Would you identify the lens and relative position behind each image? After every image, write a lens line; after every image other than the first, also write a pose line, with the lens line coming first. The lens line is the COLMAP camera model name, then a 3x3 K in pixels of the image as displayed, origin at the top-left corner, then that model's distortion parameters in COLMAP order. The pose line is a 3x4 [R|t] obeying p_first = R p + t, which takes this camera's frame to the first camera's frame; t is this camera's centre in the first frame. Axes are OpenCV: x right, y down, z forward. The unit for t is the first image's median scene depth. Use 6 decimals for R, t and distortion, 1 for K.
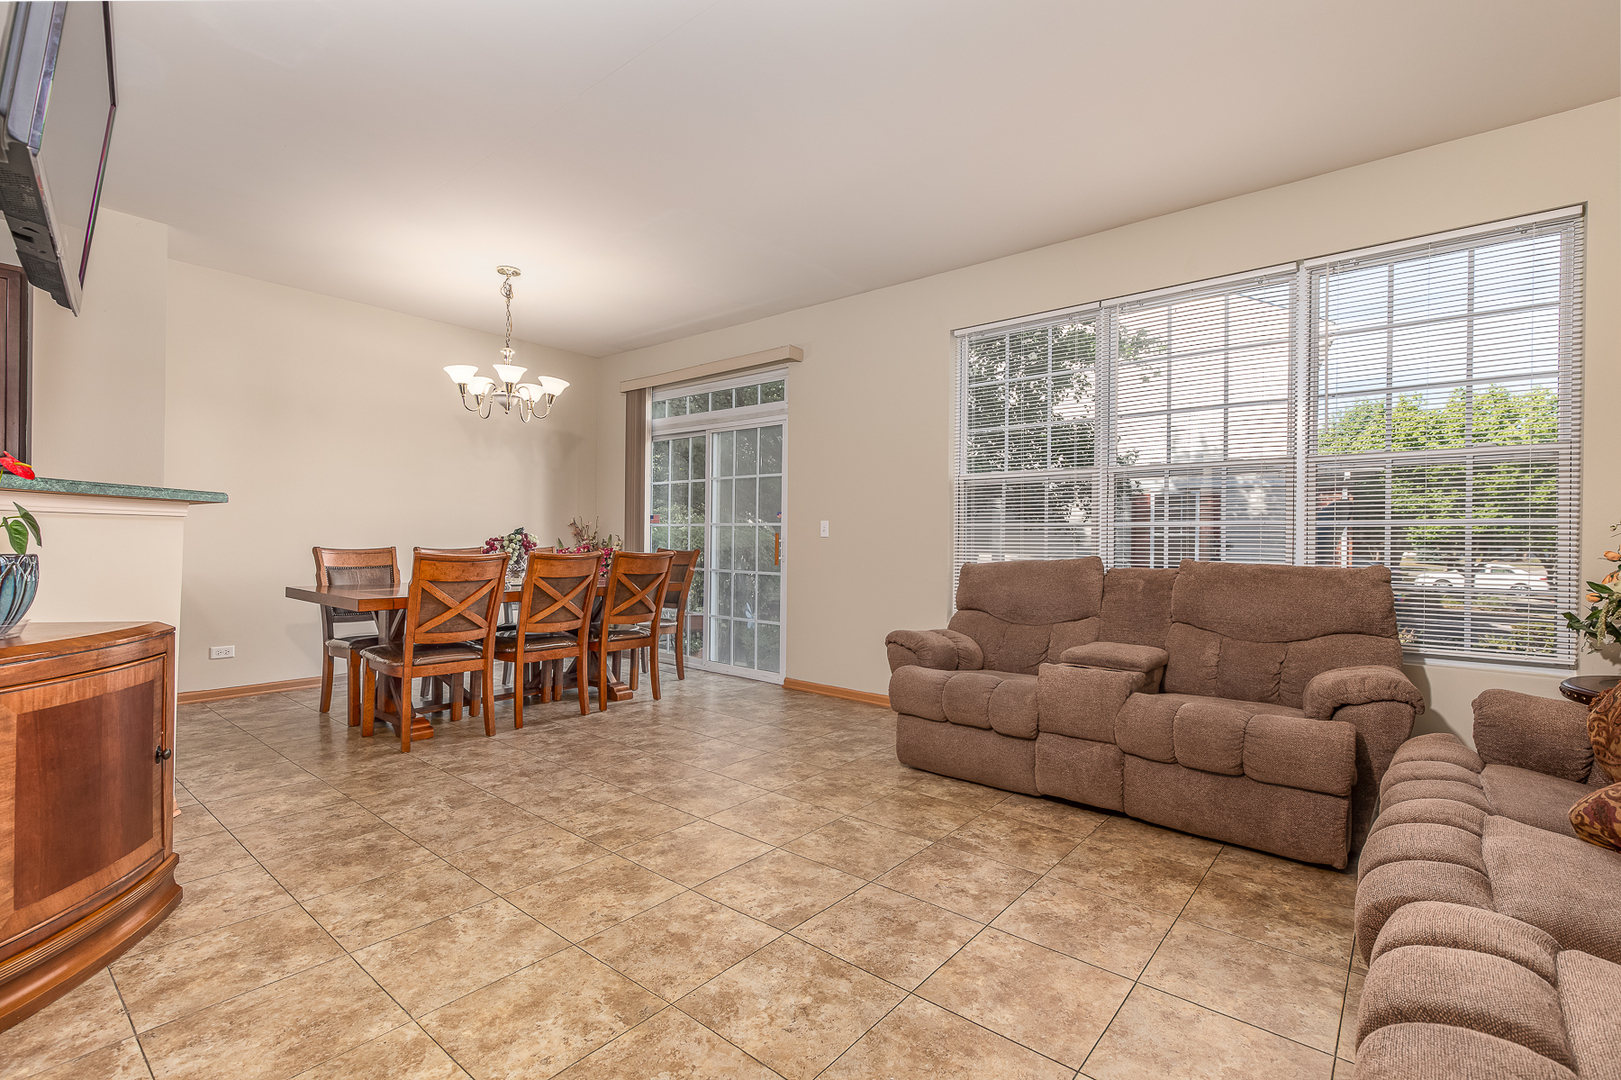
lens RADIAL K [[742.1, 0, 814.0], [0, 742.1, 536.1], [0, 0, 1]] dist [0.006053, -0.000423]
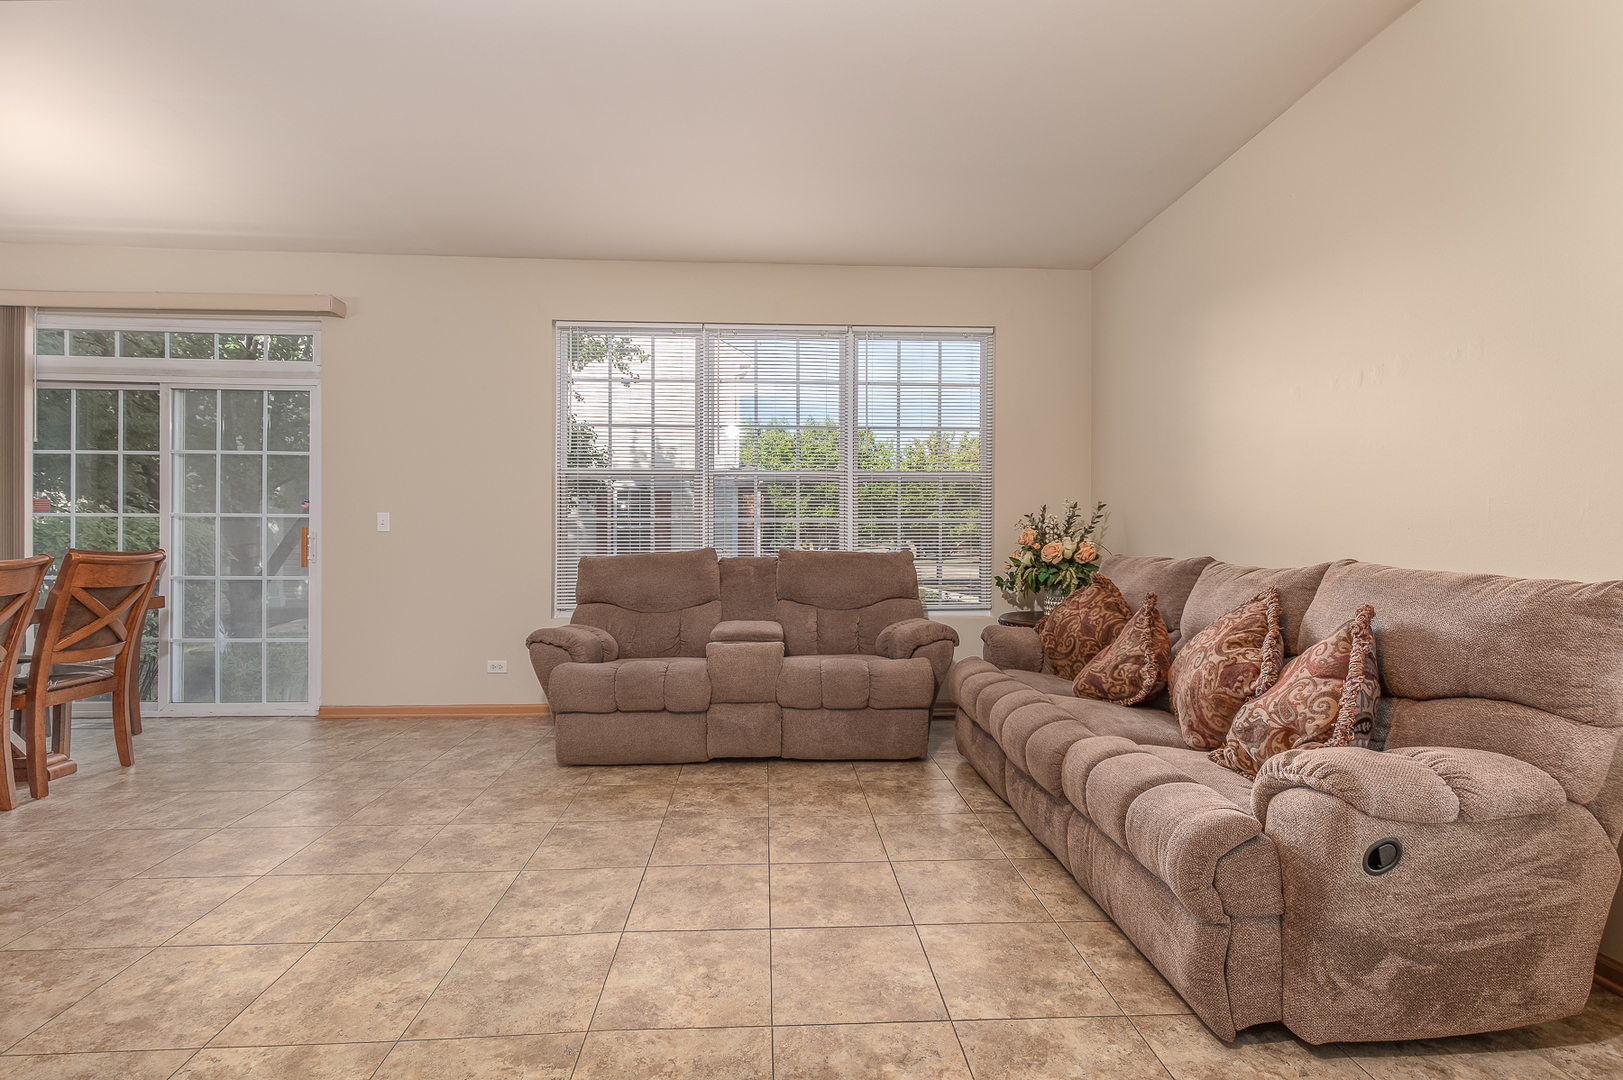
lens RADIAL K [[743.0, 0, 819.8], [0, 743.0, 537.4], [0, 0, 1]] dist [0.006053, -0.000423]
pose [[0.726643, -0.009915, 0.686943, -0.314922], [0.001759, 0.999919, 0.012571, -0.003264], [-0.687013, -0.007927, 0.726602, 0.060316]]
